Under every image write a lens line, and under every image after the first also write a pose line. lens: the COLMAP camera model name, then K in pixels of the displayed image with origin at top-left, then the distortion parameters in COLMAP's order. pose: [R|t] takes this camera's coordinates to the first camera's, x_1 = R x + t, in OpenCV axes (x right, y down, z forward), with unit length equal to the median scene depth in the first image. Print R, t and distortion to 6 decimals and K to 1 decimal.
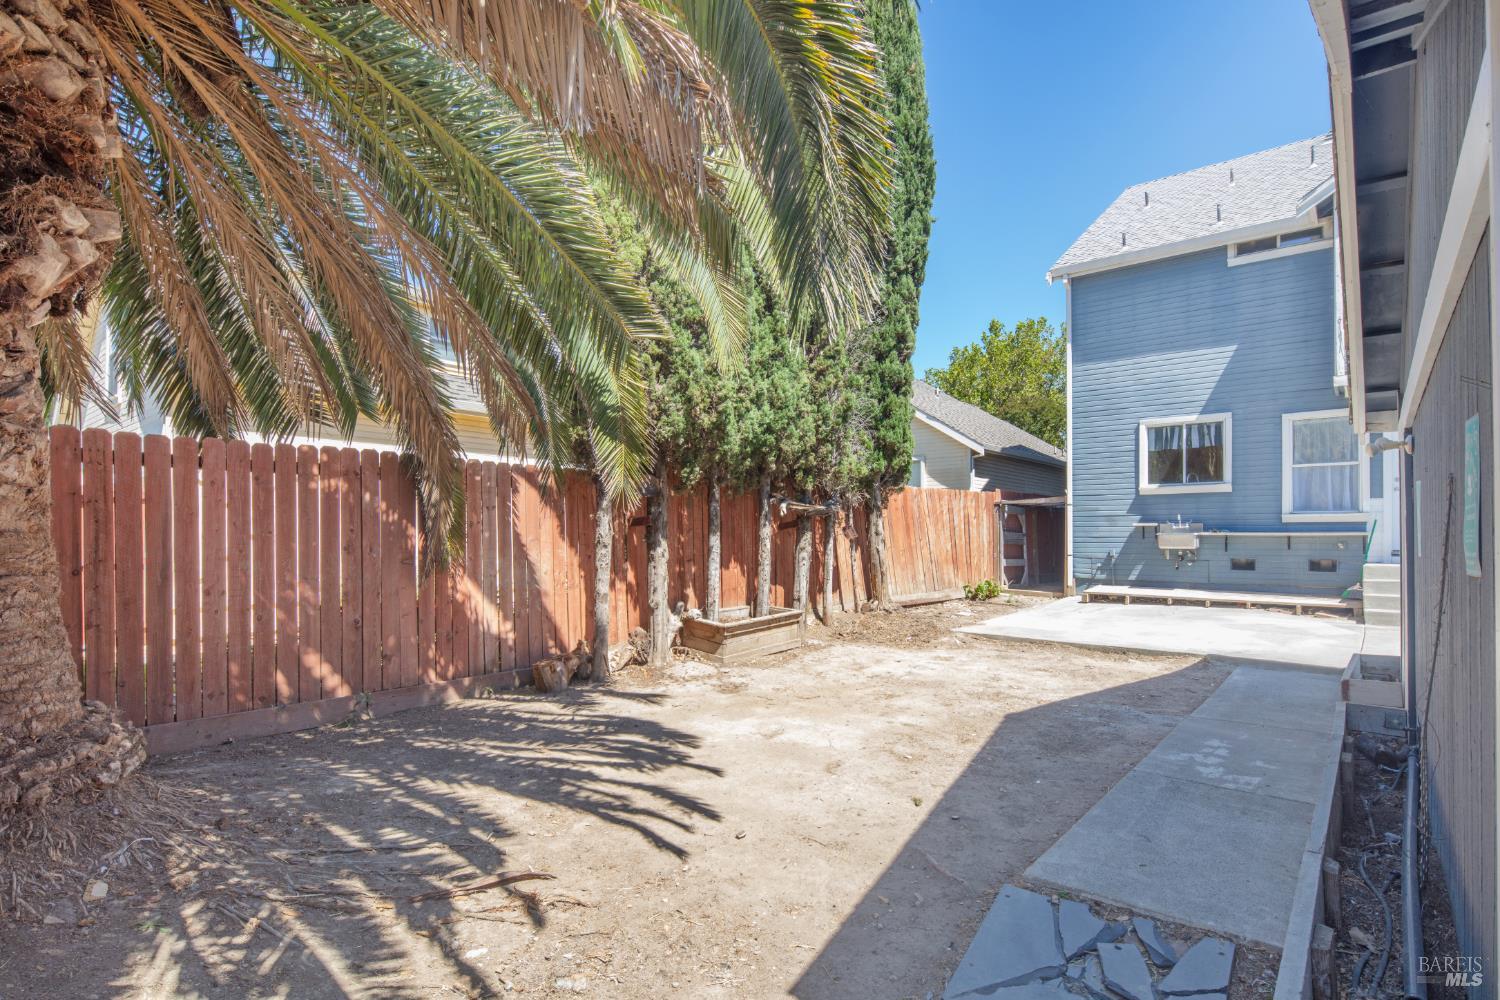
lens RADIAL K [[713.1, 0, 755.6], [0, 713.1, 532.9], [0, 0, 1]] dist [-0.000652, -0.000240]
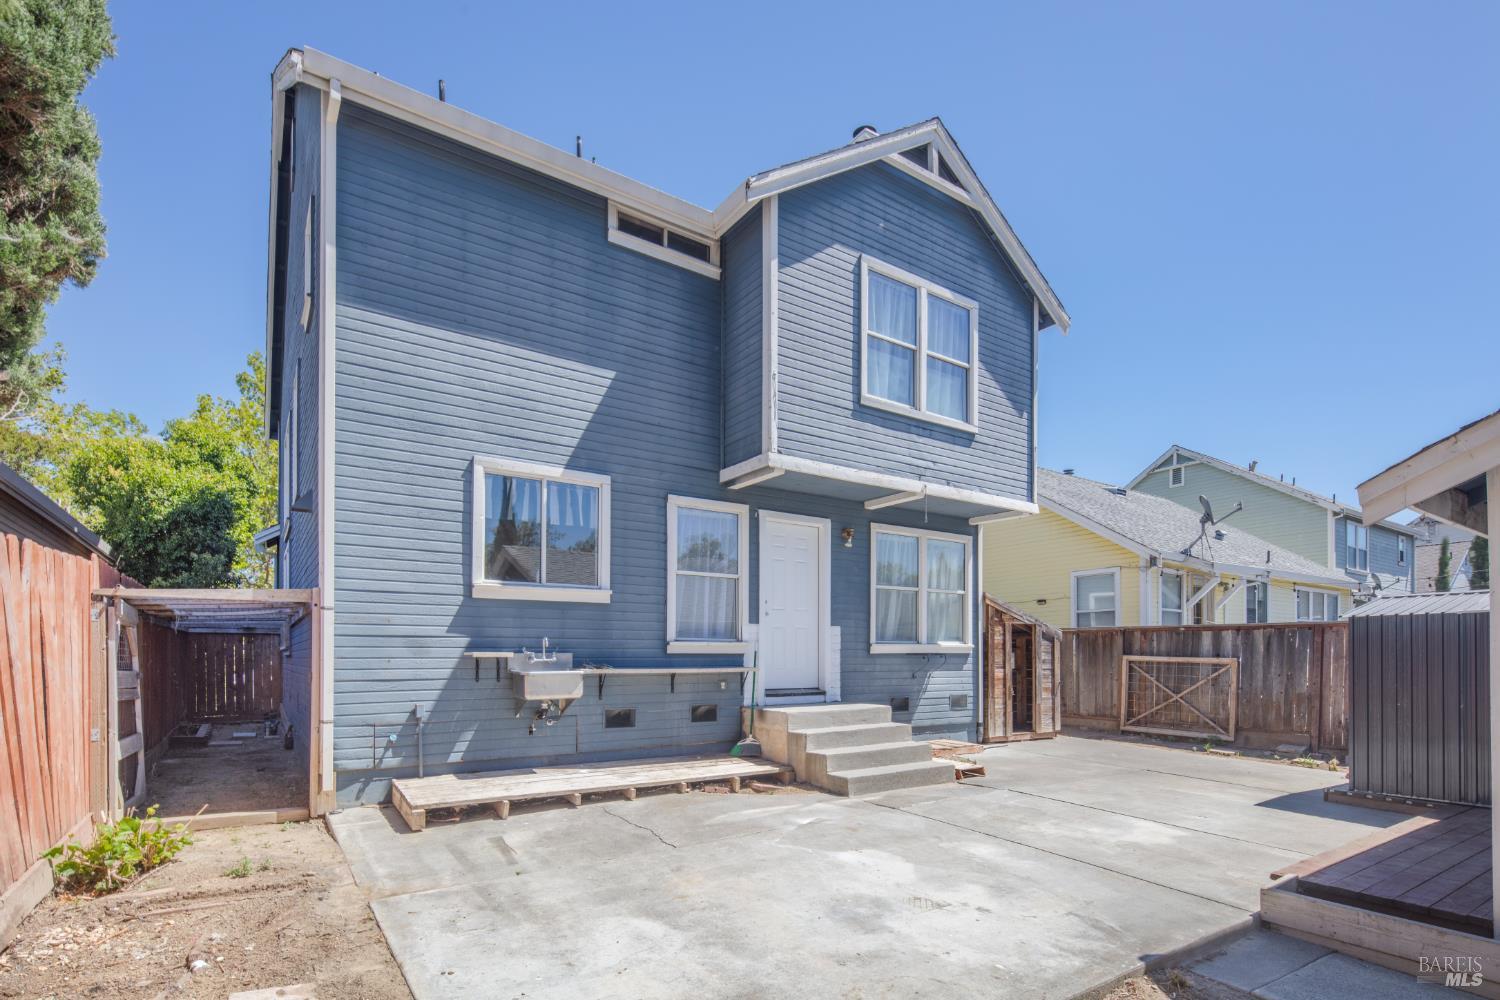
lens RADIAL K [[735.6, 0, 750.2], [0, 735.6, 653.0], [0, 0, 1]] dist [0.001444, 0.000275]
pose [[0.285203, 0.005955, 0.958449, 0.140661], [-0.000699, 0.999982, -0.006005, -0.017035], [-0.958467, 0.001042, 0.285202, 1.145126]]
